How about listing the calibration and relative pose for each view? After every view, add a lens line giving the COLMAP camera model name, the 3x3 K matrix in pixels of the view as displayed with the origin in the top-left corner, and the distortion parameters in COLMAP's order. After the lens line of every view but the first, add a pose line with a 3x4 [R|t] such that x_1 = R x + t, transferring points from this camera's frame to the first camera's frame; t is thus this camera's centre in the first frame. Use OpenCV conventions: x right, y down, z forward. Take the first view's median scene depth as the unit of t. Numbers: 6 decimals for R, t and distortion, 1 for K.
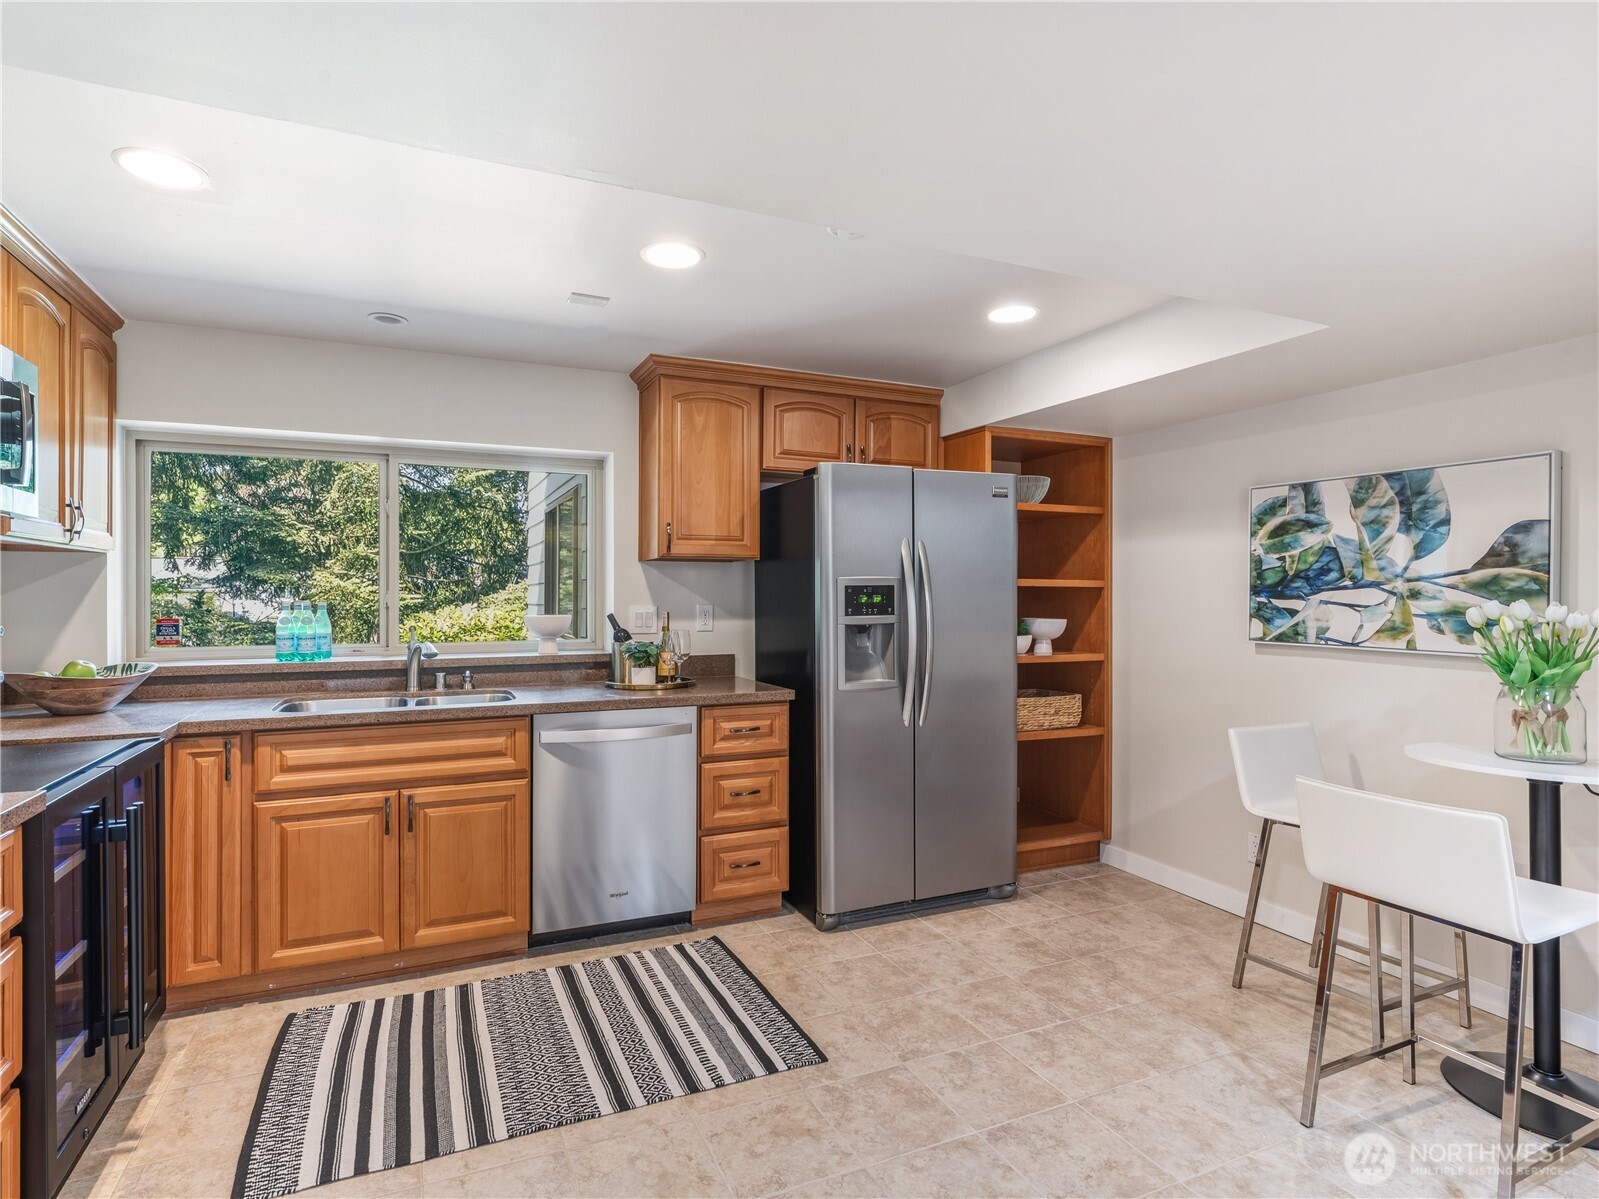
lens RADIAL K [[742.7, 0, 799.5], [0, 742.7, 599.5], [0, 0, 1]] dist [0.000373, -0.000519]
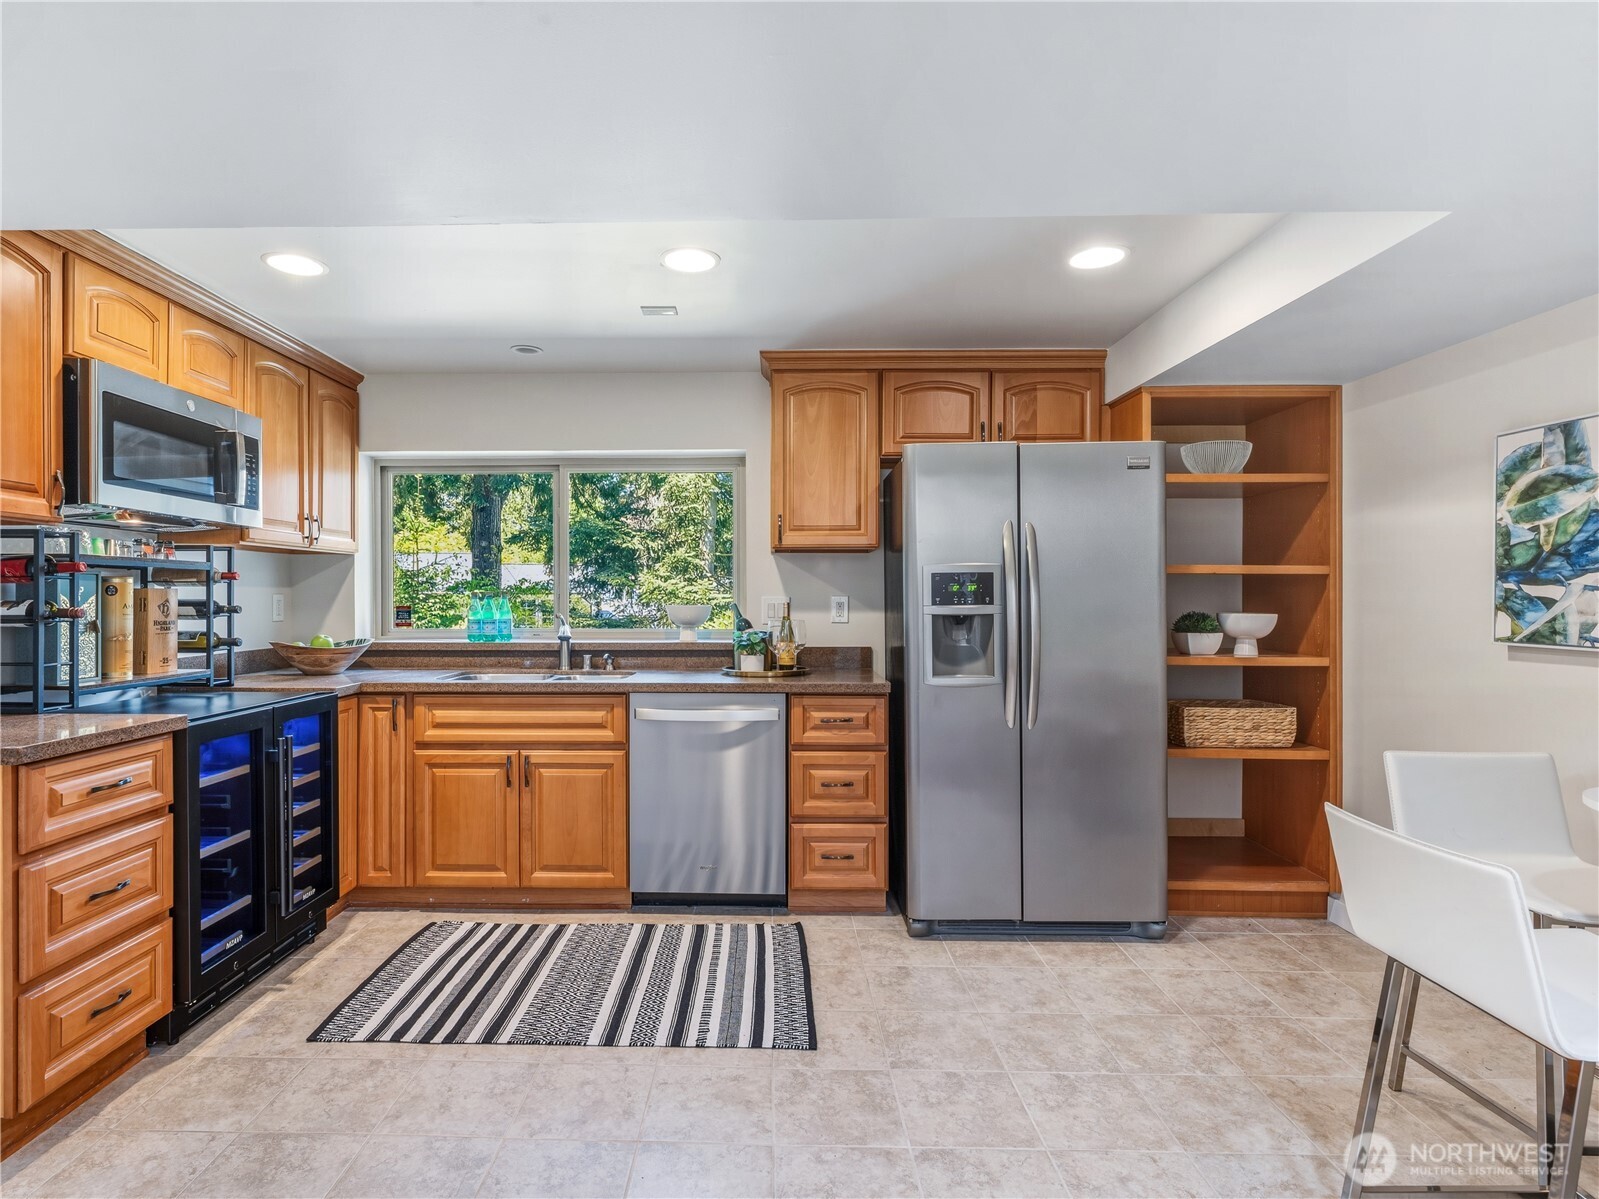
lens RADIAL K [[780.3, 0, 799.5], [0, 780.3, 599.5], [0, 0, 1]] dist [-0.000716, 0.000129]
pose [[0.925896, 0.000183, -0.377778, 0.274589], [0.000042, 1.000000, 0.000588, 0.013840], [0.377778, -0.000560, 0.925896, 0.019829]]
